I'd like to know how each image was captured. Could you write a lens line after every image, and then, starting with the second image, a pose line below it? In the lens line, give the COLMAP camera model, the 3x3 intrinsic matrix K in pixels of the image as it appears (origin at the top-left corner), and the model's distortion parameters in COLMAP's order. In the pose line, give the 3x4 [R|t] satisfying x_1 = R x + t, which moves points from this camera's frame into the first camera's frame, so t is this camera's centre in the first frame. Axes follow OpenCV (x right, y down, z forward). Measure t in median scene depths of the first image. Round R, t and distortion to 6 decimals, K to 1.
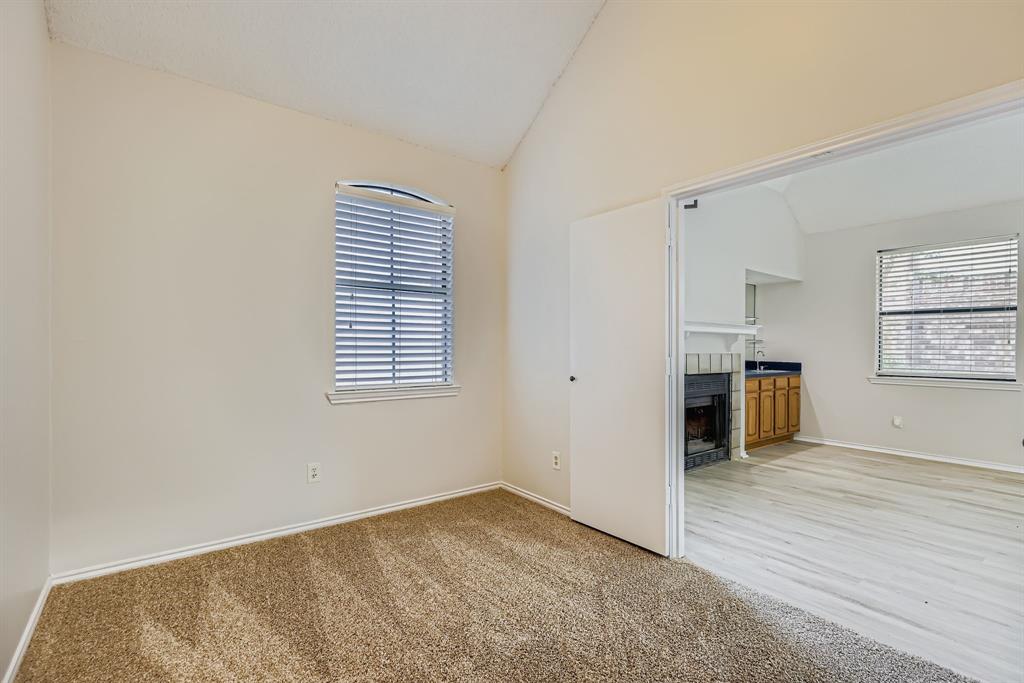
lens RADIAL K [[485.8, 0, 521.2], [0, 485.8, 337.2], [0, 0, 1]] dist [-0.000615, -0.000130]
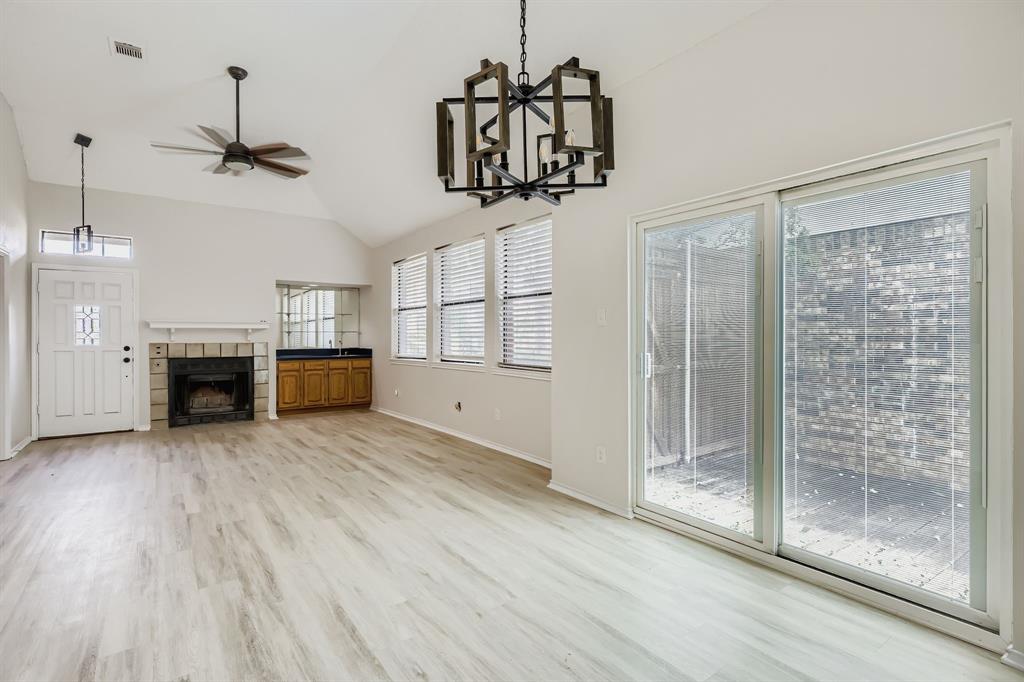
lens RADIAL K [[494.6, 0, 484.3], [0, 494.6, 337.0], [0, 0, 1]] dist [-0.000900, -0.000141]
pose [[0.997157, -0.017574, -0.073271, 1.399875], [0.018699, 0.999717, 0.014693, 0.010776], [0.072992, -0.016021, 0.997204, -0.402185]]
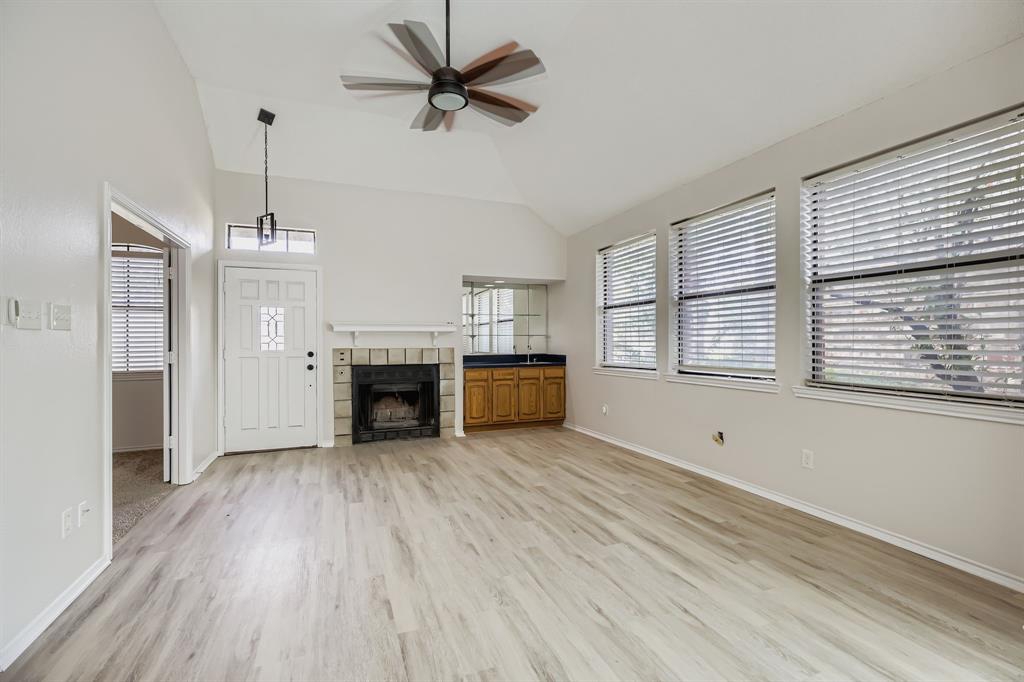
lens RADIAL K [[471.9, 0, 512.0], [0, 471.9, 341.0], [0, 0, 1]] dist [-0.001524, -0.000284]
pose [[0.956338, -0.018723, -0.291664, 1.112470], [0.022417, 0.999705, 0.009331, 0.011812], [0.291403, -0.015462, 0.956475, -0.060304]]
